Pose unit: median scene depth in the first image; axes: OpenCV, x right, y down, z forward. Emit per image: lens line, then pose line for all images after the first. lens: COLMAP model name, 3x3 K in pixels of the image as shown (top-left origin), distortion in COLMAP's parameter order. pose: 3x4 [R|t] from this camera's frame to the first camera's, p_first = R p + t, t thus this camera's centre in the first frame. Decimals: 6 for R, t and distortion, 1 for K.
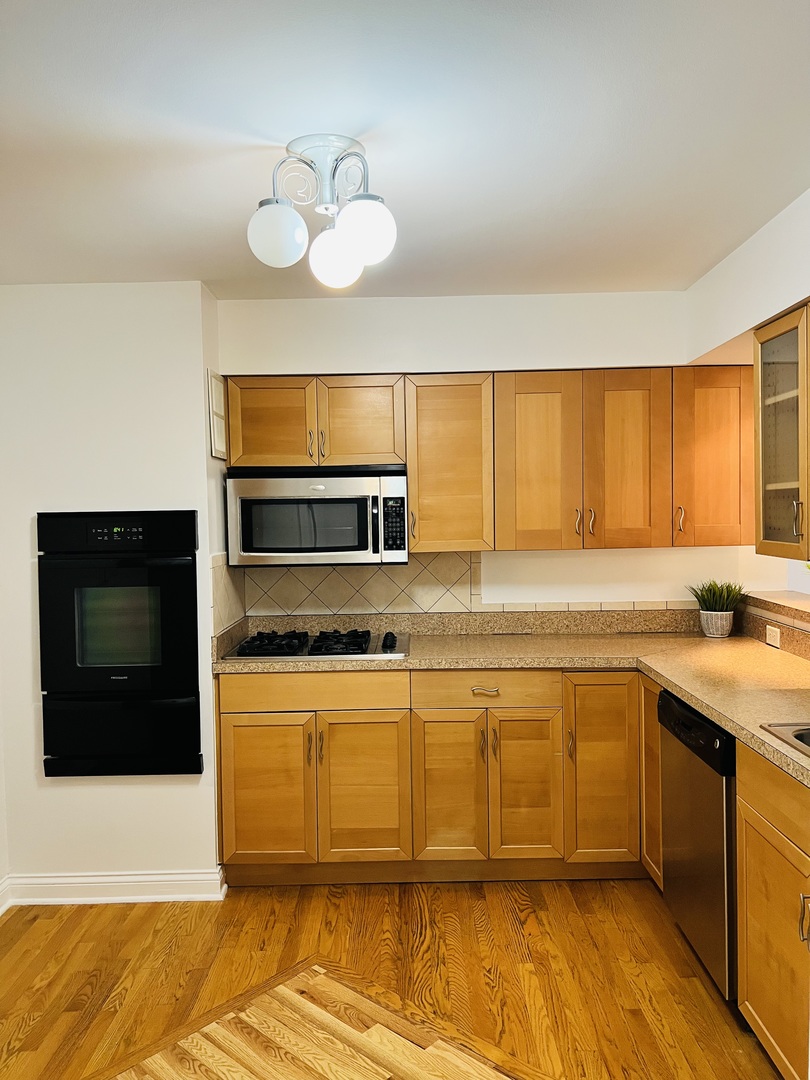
lens RADIAL K [[808.7, 0, 411.4], [0, 808.7, 539.6], [0, 0, 1]] dist [0.028904, -0.036098]
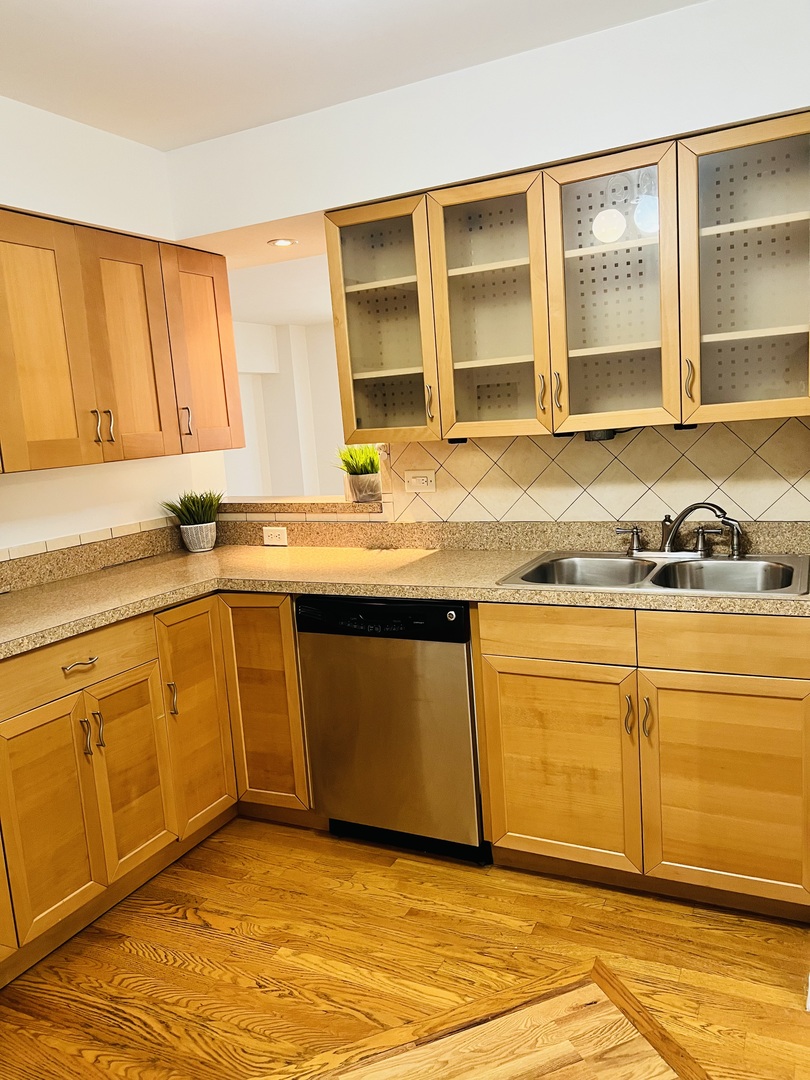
lens RADIAL K [[808.7, 0, 412.2], [0, 808.7, 544.5], [0, 0, 1]] dist [0.028904, -0.036098]
pose [[0.443675, -0.152781, 0.883069, -0.391068], [0.089936, 0.987978, 0.125745, 0.019578], [-0.891664, 0.023630, 0.452081, 0.420370]]
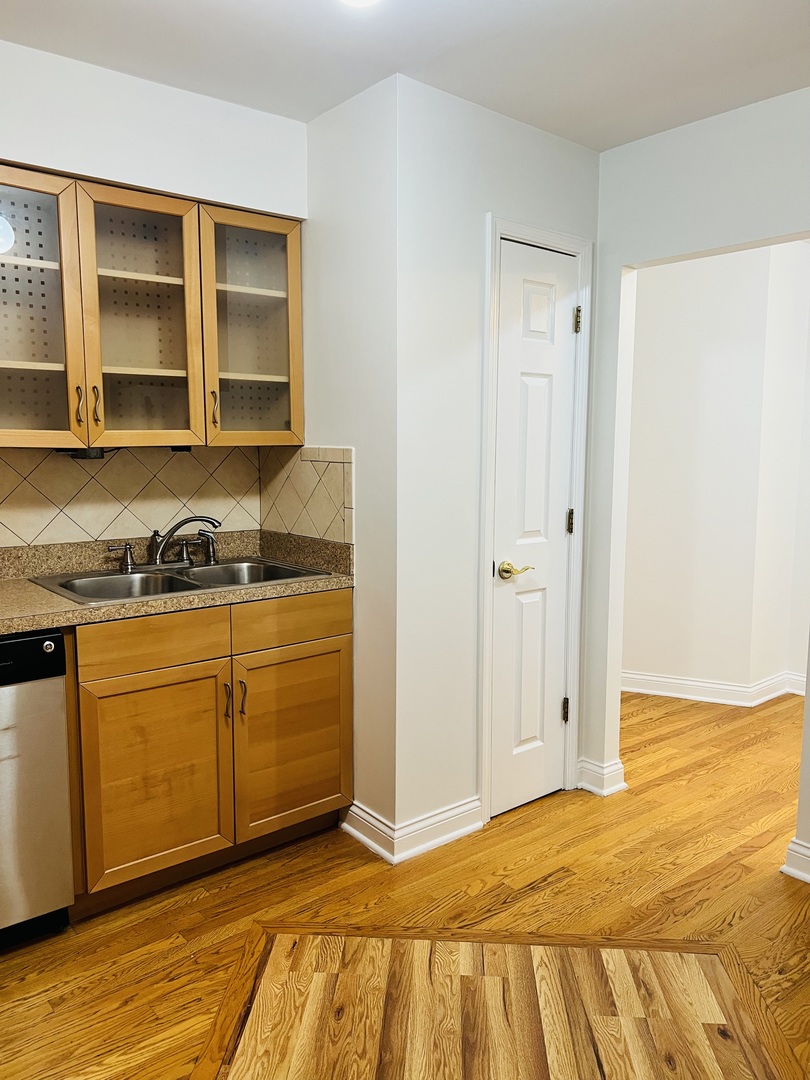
lens RADIAL K [[808.7, 0, 412.3], [0, 808.7, 535.5], [0, 0, 1]] dist [0.028904, -0.036098]
pose [[-0.636311, -0.076116, 0.767669, -0.413871], [0.032695, 0.991565, 0.125416, 0.019269], [-0.770740, 0.104903, -0.628455, 0.905650]]
